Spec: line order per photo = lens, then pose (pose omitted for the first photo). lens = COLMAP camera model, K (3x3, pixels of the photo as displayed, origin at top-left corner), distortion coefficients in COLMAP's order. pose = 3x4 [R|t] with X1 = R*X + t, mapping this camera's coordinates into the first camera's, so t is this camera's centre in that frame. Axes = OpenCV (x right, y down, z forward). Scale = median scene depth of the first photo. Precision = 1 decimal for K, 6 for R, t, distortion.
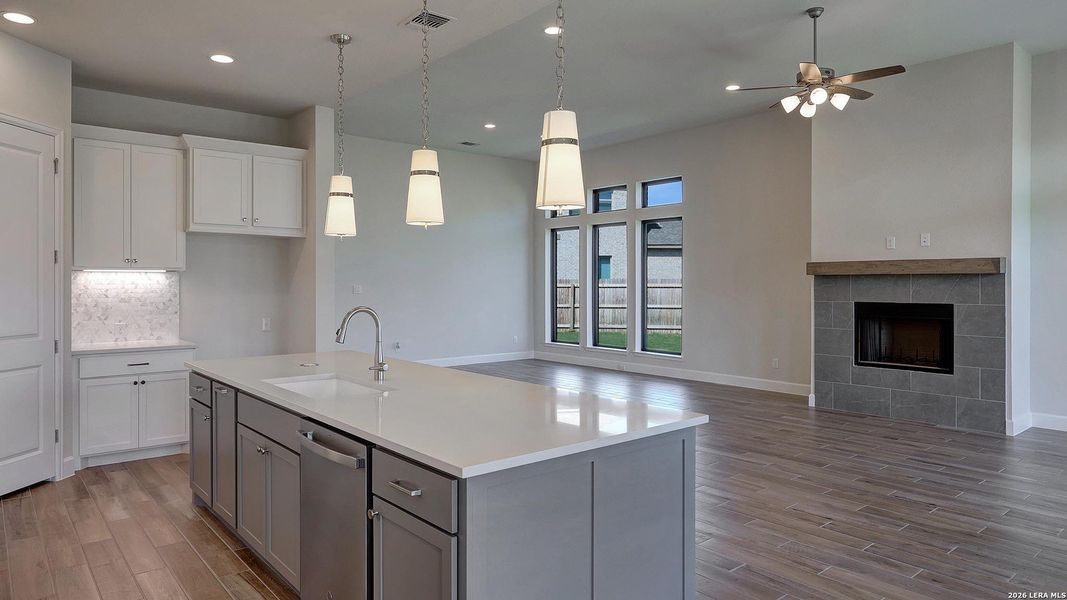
lens RADIAL K [[648.8, 0, 531.5], [0, 648.8, 284.7], [0, 0, 1]] dist [-0.000639, 0.000022]
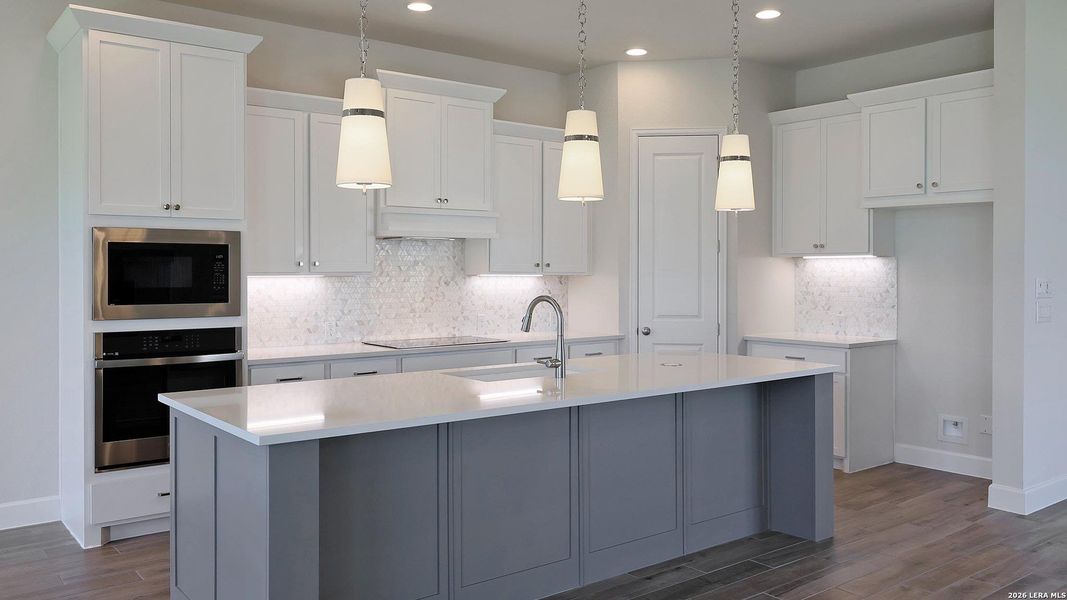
lens RADIAL K [[871.3, 0, 532.5], [0, 871.3, 272.3], [0, 0, 1]] dist [0.002895, 0.000640]
pose [[-0.036519, 0.002962, -0.999329, 0.608773], [-0.002577, 0.999992, 0.003058, -0.002755], [0.999330, 0.002687, -0.036511, 0.620961]]
